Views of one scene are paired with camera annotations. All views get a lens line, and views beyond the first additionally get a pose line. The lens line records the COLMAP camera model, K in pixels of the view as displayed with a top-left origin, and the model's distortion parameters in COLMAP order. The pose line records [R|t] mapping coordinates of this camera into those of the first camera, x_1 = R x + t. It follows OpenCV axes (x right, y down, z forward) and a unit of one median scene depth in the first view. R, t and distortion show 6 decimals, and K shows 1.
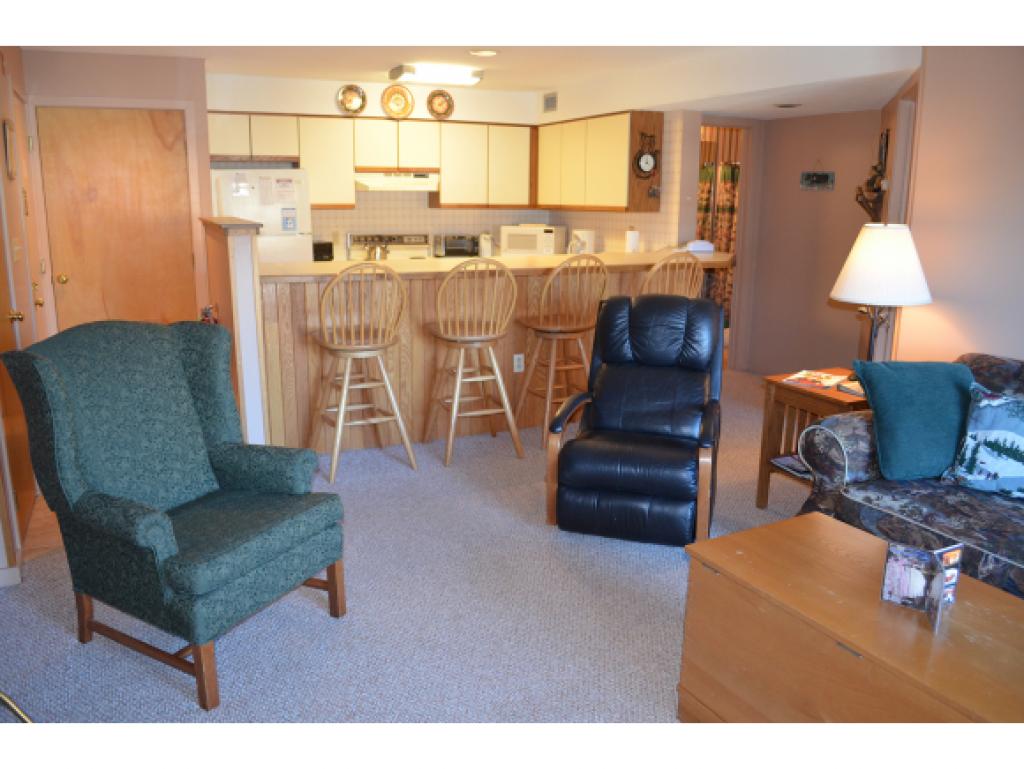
lens RADIAL K [[800.4, 0, 512.0], [0, 800.4, 384.5], [0, 0, 1]] dist [-0.083338, 0.011263]
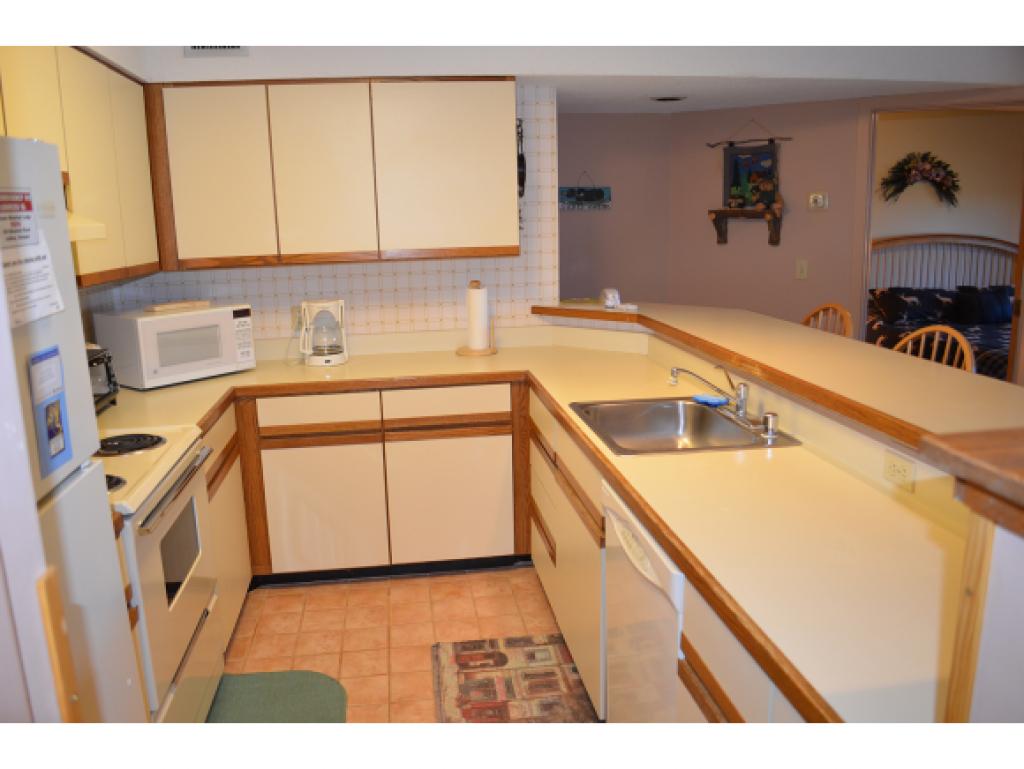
lens RADIAL K [[800.4, 0, 512.0], [0, 800.4, 384.5], [0, 0, 1]] dist [-0.083338, 0.011263]
pose [[0.319791, -0.221271, 0.921289, -0.362555], [0.240543, 0.959452, 0.146941, -0.192214], [-0.916446, 0.174619, 0.360049, 0.731483]]
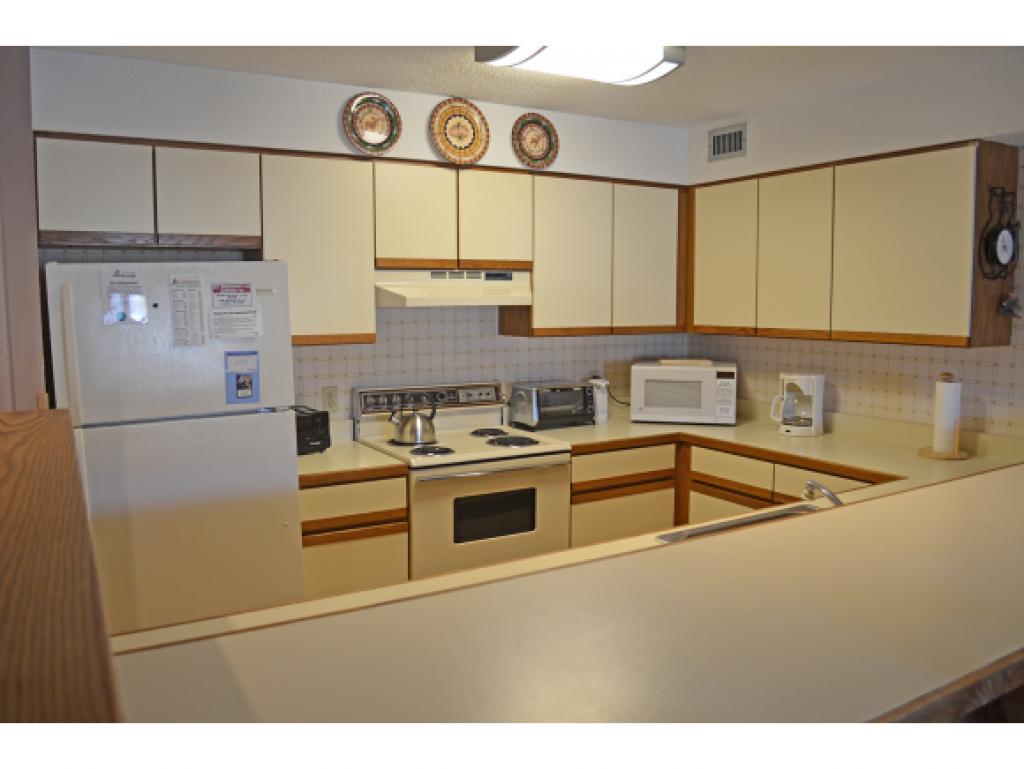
lens RADIAL K [[800.4, 0, 512.0], [0, 800.4, 384.5], [0, 0, 1]] dist [-0.083338, 0.011263]
pose [[0.996059, -0.022236, 0.085858, -0.153777], [0.032619, 0.992057, -0.121487, -0.131376], [-0.082475, 0.123808, 0.988873, 0.502839]]
